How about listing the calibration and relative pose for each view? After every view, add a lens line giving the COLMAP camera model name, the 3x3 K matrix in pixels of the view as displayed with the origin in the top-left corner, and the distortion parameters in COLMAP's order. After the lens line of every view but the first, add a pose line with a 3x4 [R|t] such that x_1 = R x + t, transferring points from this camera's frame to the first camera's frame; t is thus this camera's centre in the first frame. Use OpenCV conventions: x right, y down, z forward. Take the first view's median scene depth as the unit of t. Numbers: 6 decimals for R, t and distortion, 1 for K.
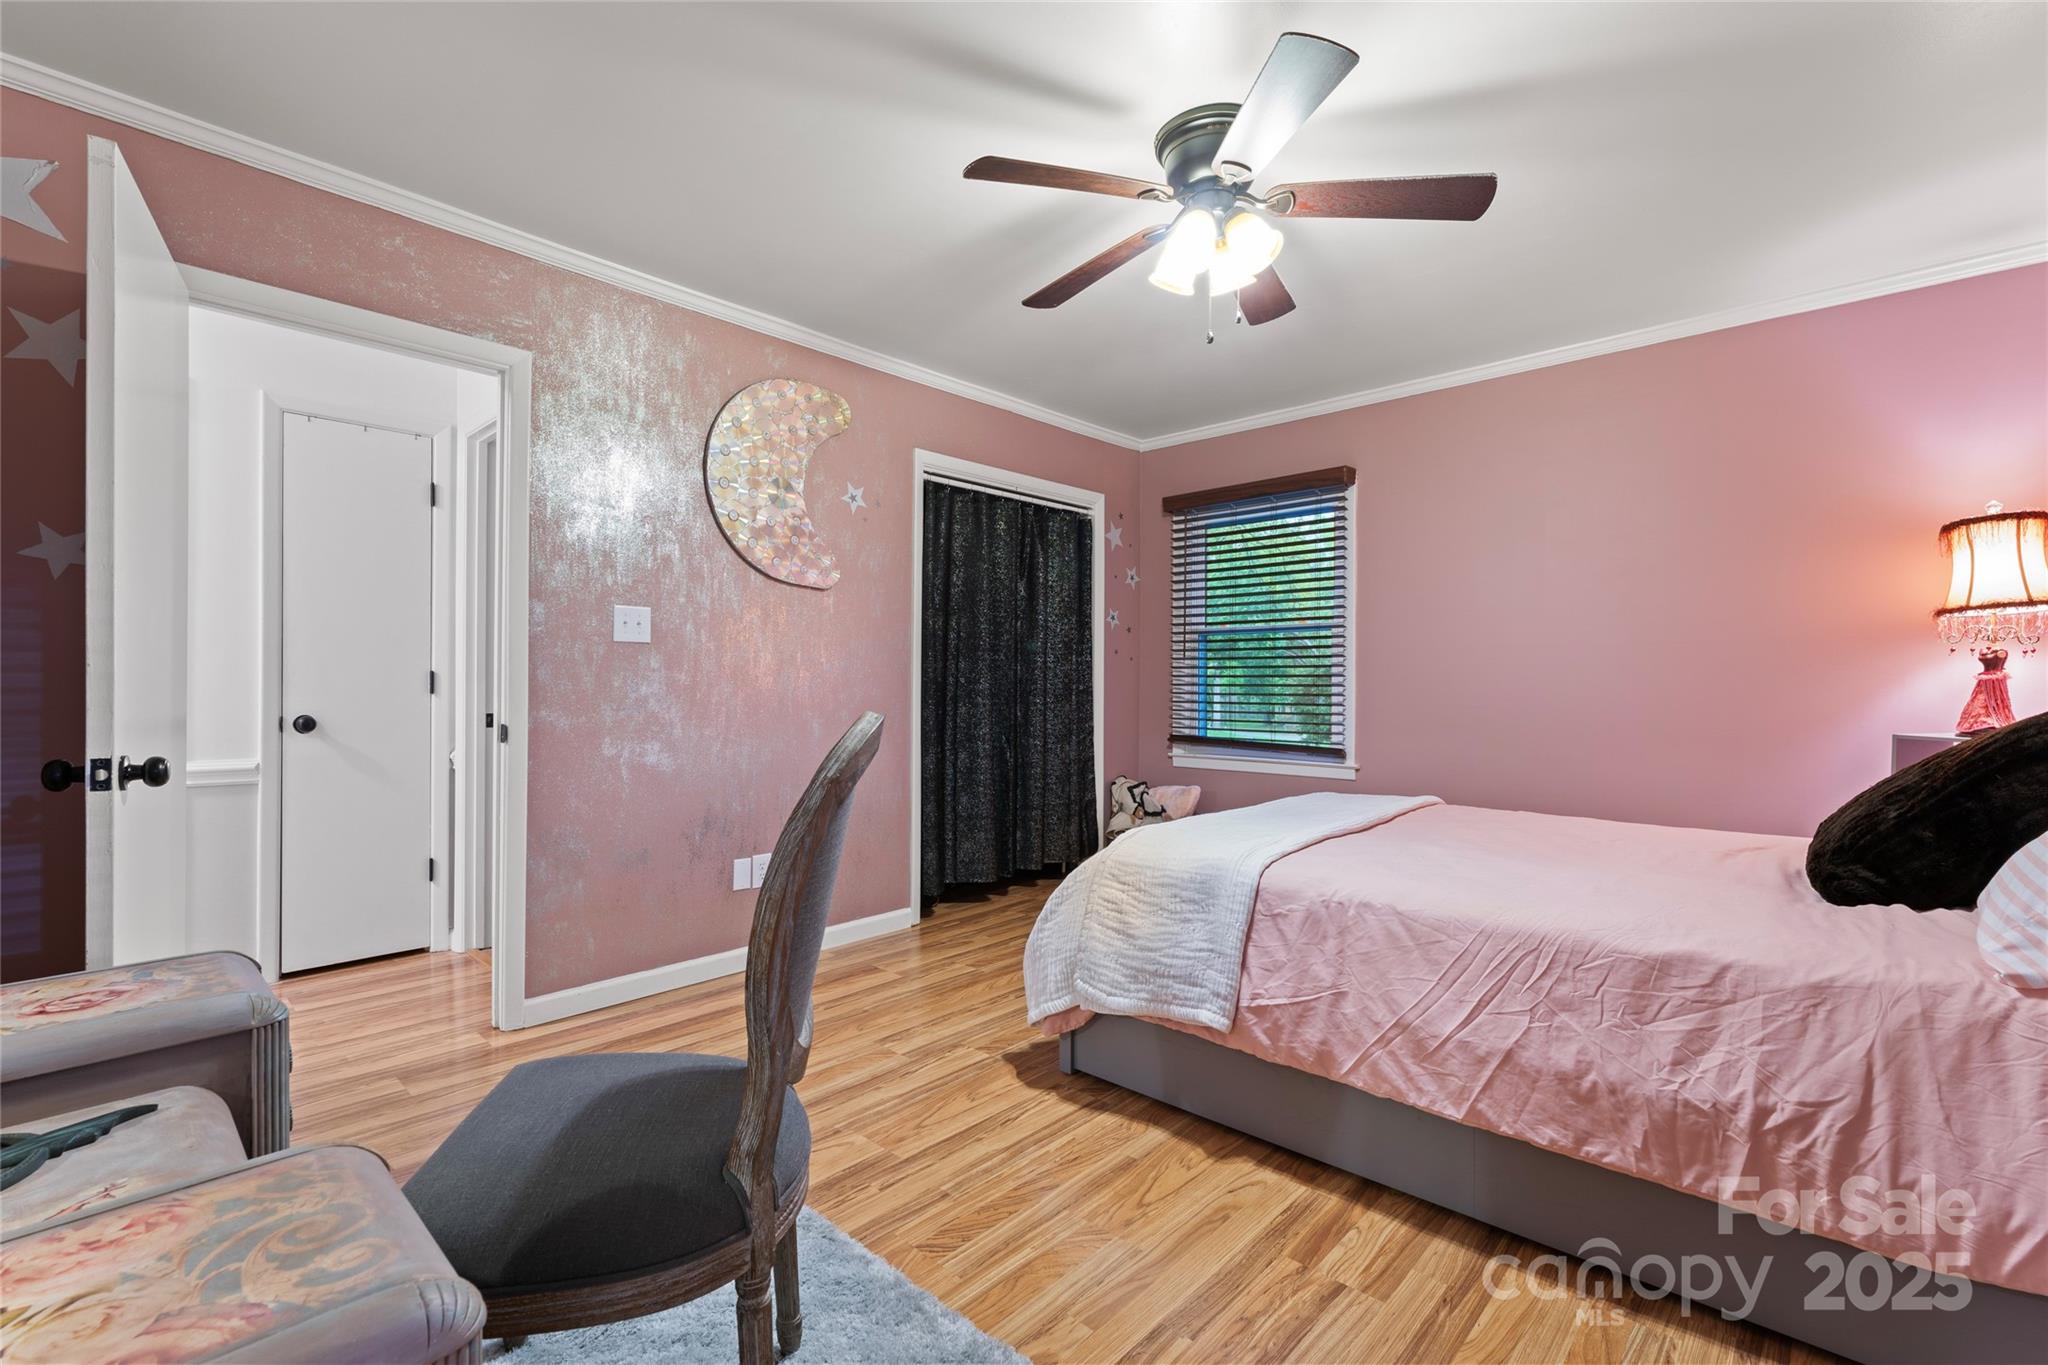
lens RADIAL K [[886.5, 0, 1016.2], [0, 886.5, 683.9], [0, 0, 1]] dist [0.000113, -0.000134]
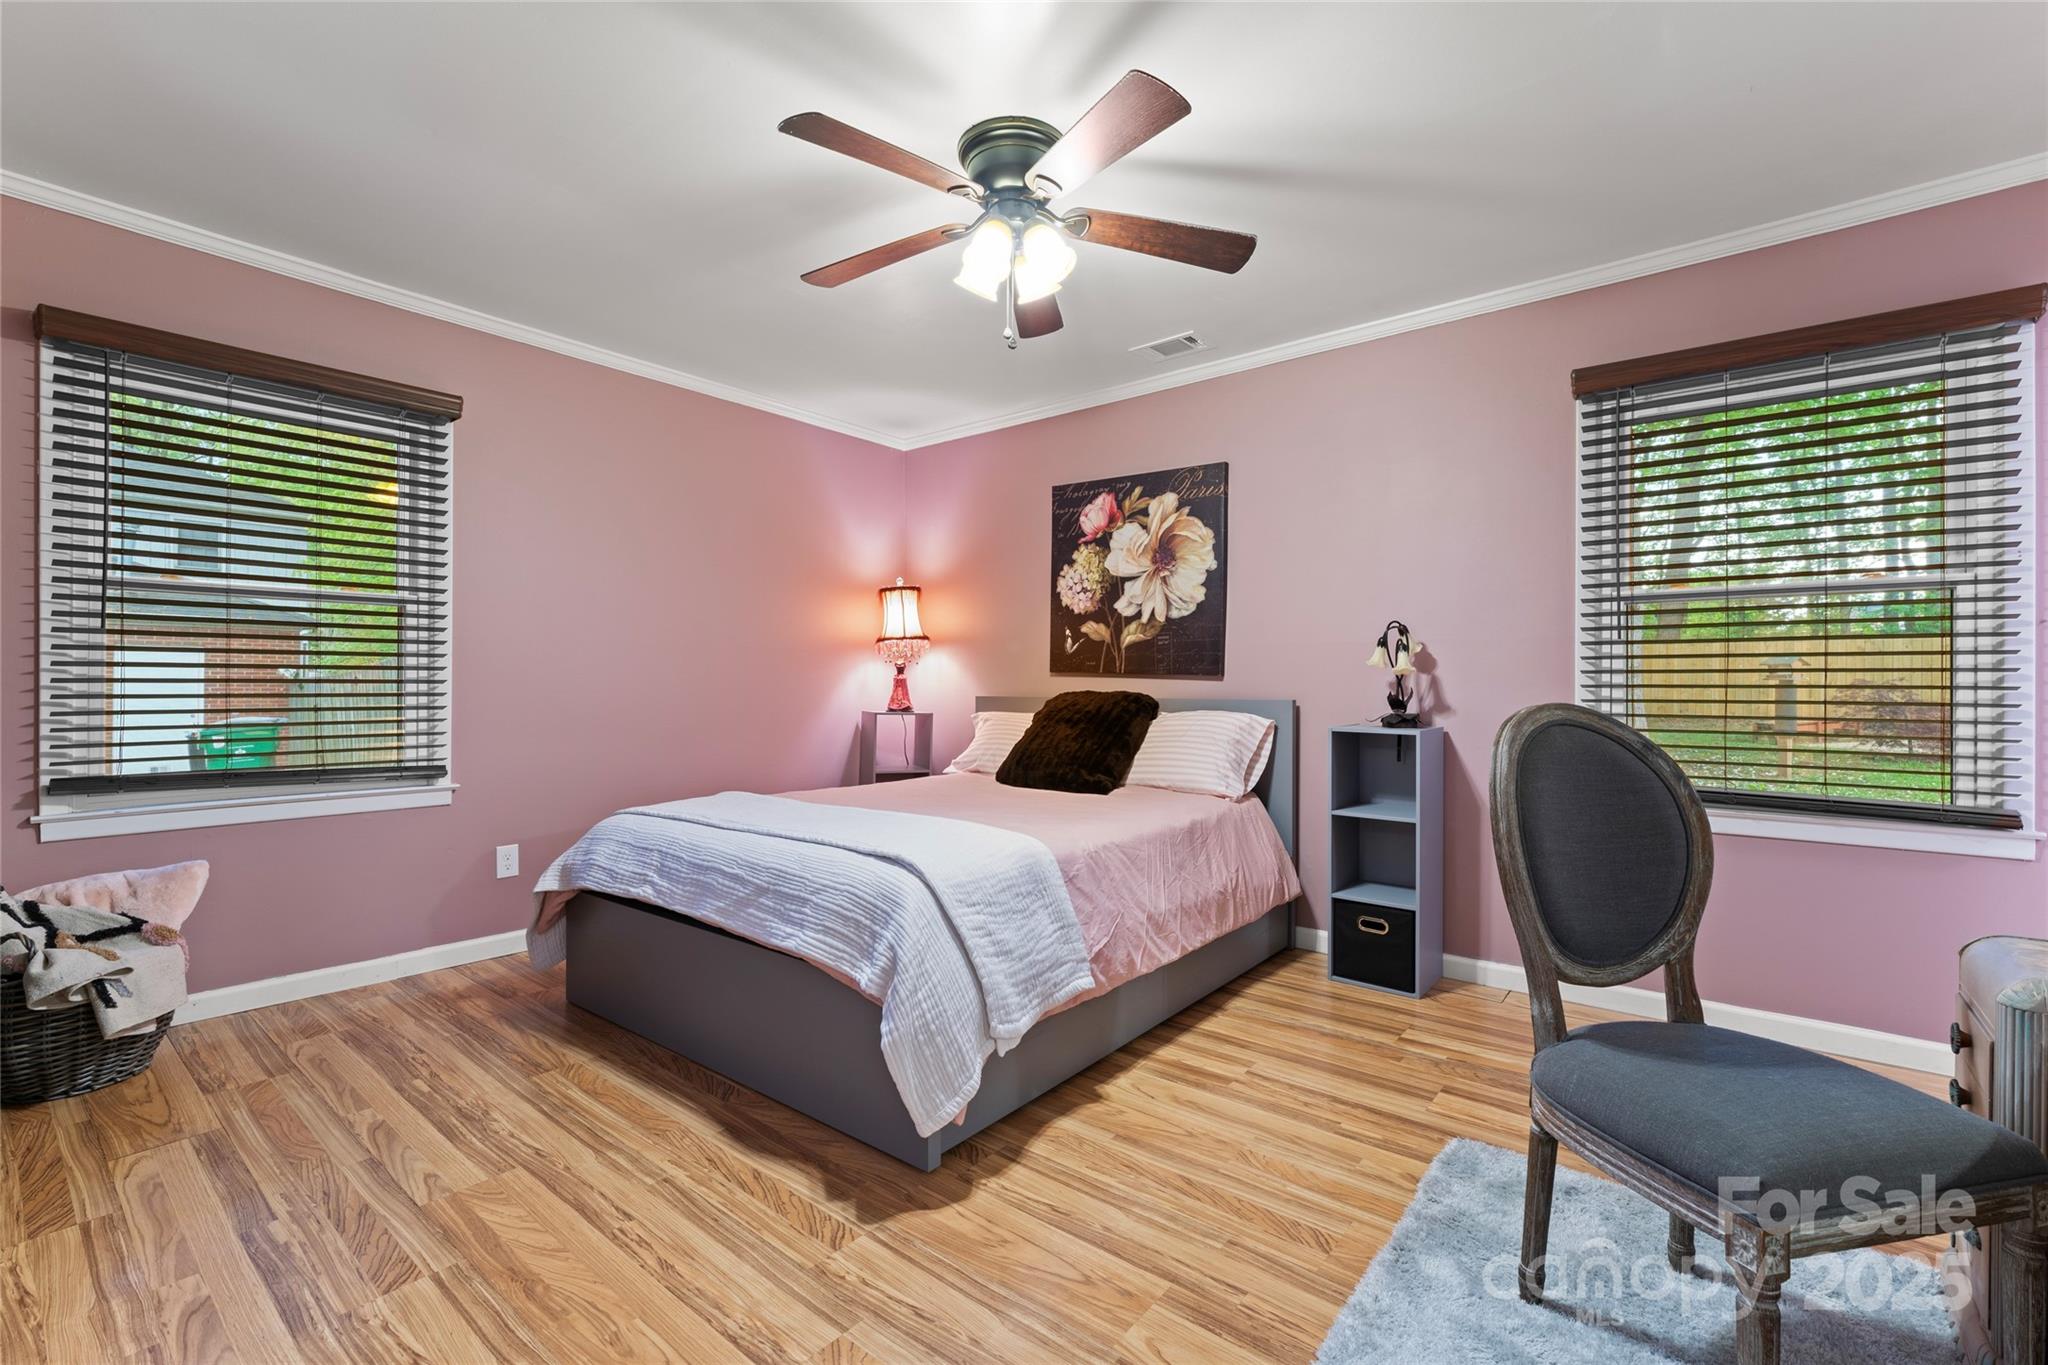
lens RADIAL K [[886.5, 0, 1014.0], [0, 886.5, 686.9], [0, 0, 1]] dist [0.000113, -0.000134]
pose [[-0.067958, -0.003892, 0.997681, -0.845993], [-0.002247, 0.999990, 0.003748, 0.002902], [-0.997686, -0.001987, -0.067966, 1.120989]]
